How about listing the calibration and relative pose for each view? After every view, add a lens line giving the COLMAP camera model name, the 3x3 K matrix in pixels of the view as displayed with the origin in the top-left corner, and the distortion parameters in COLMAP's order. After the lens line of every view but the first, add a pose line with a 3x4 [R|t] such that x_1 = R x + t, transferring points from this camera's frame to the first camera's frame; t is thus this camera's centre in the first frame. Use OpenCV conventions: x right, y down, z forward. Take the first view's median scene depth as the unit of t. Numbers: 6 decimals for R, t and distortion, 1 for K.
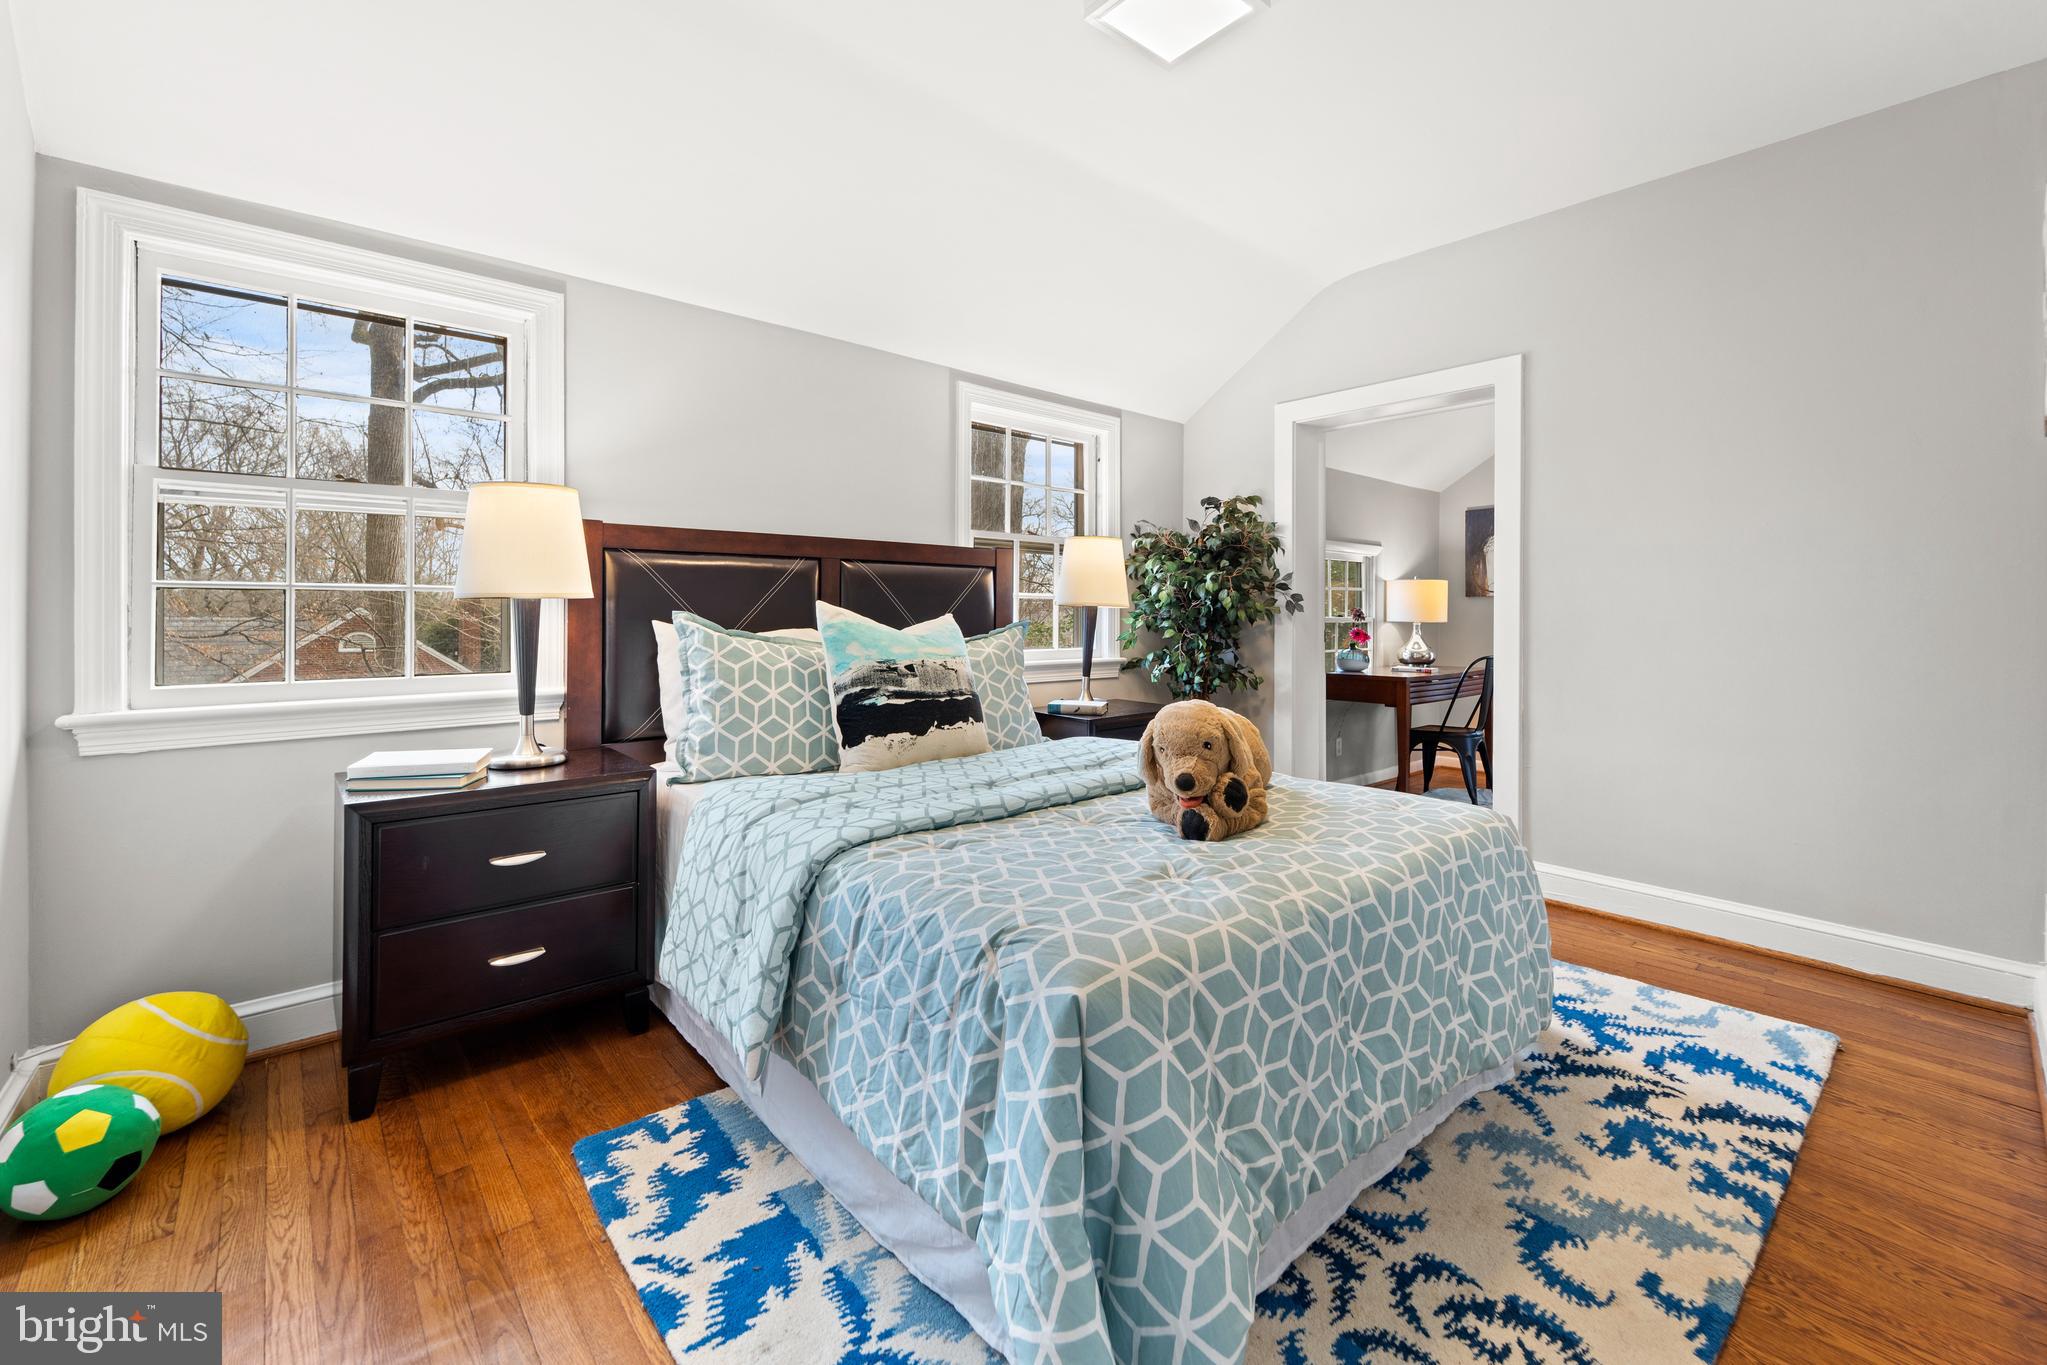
lens RADIAL K [[835.2, 0, 983.2], [0, 835.2, 614.6], [0, 0, 1]] dist [0.003003, -0.001055]
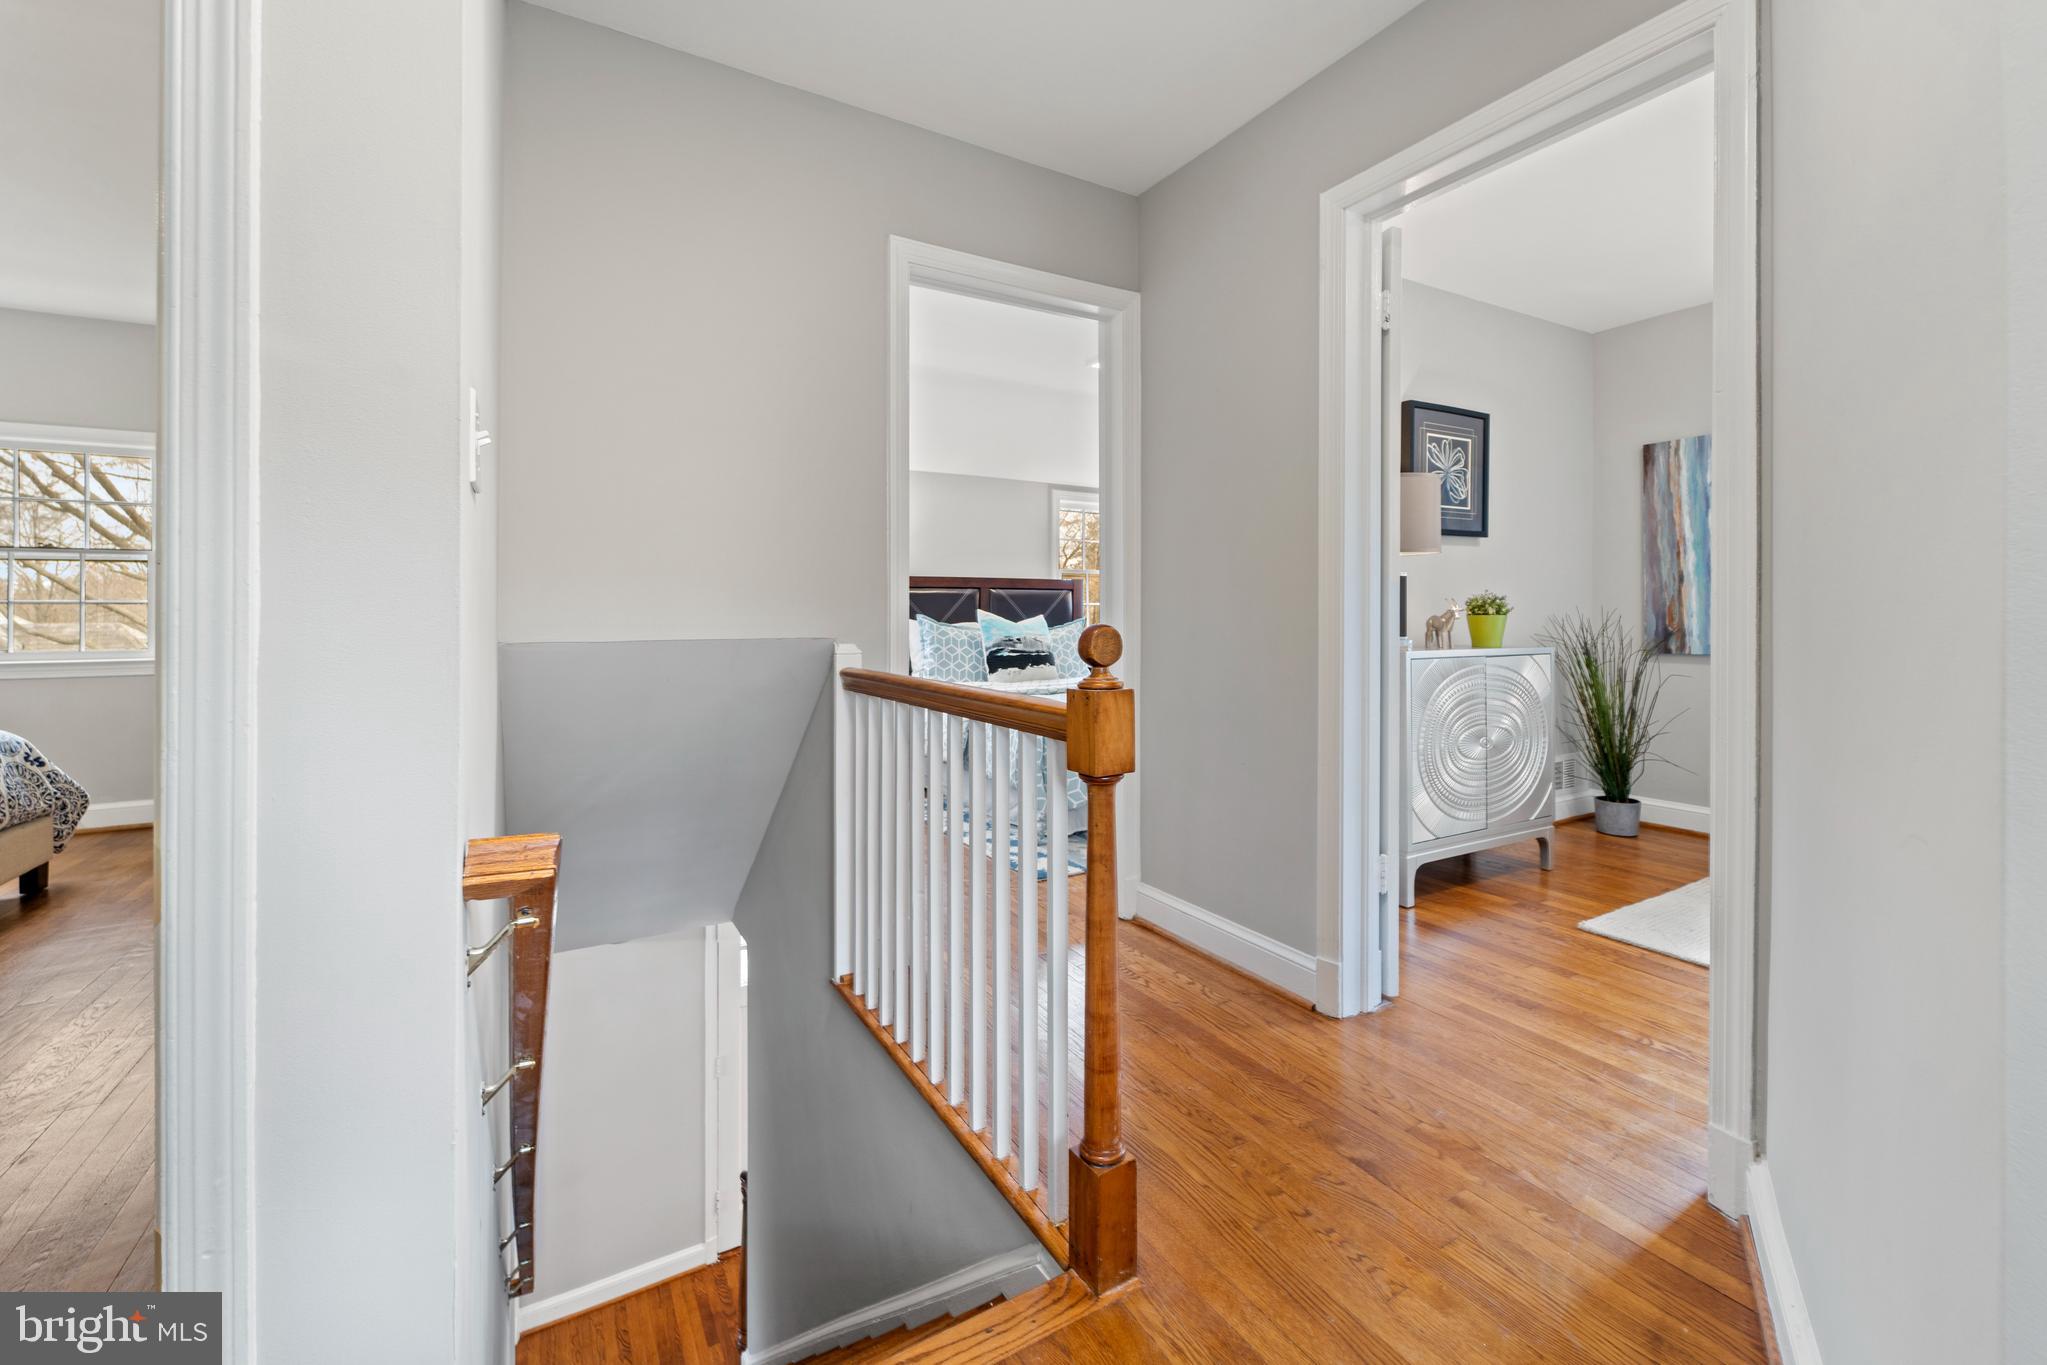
lens RADIAL K [[835.2, 0, 985.3], [0, 835.2, 617.3], [0, 0, 1]] dist [0.003003, -0.001055]
pose [[0.982284, 0.000364, -0.187396, 0.238893], [0.000672, 0.999985, 0.005462, -0.008399], [0.187396, -0.005491, 0.982269, -1.189493]]
